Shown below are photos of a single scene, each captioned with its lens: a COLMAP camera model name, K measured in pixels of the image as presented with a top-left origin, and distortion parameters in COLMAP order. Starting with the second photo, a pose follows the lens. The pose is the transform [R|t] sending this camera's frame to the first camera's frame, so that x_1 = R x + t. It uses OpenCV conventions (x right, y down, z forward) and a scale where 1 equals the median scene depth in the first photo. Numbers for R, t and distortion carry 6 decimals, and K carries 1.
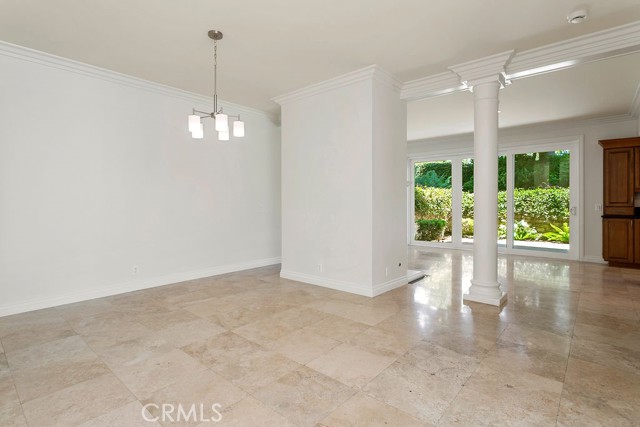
lens RADIAL K [[317.5, 0, 310.5], [0, 317.5, 203.2], [0, 0, 1]] dist [-0.009741, -0.000031]
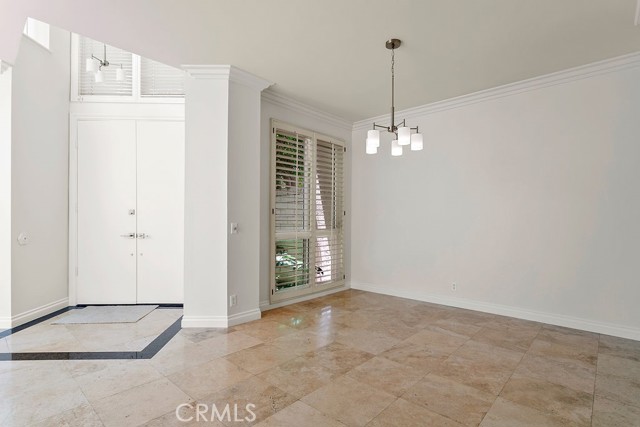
lens RADIAL K [[317.5, 0, 315.1], [0, 317.5, 219.6], [0, 0, 1]] dist [-0.009741, -0.000031]
pose [[-0.014754, 0.003356, -0.999886, 0.666836], [-0.002715, 0.999991, 0.003397, -0.008293], [0.999887, 0.002765, -0.014745, 0.794770]]
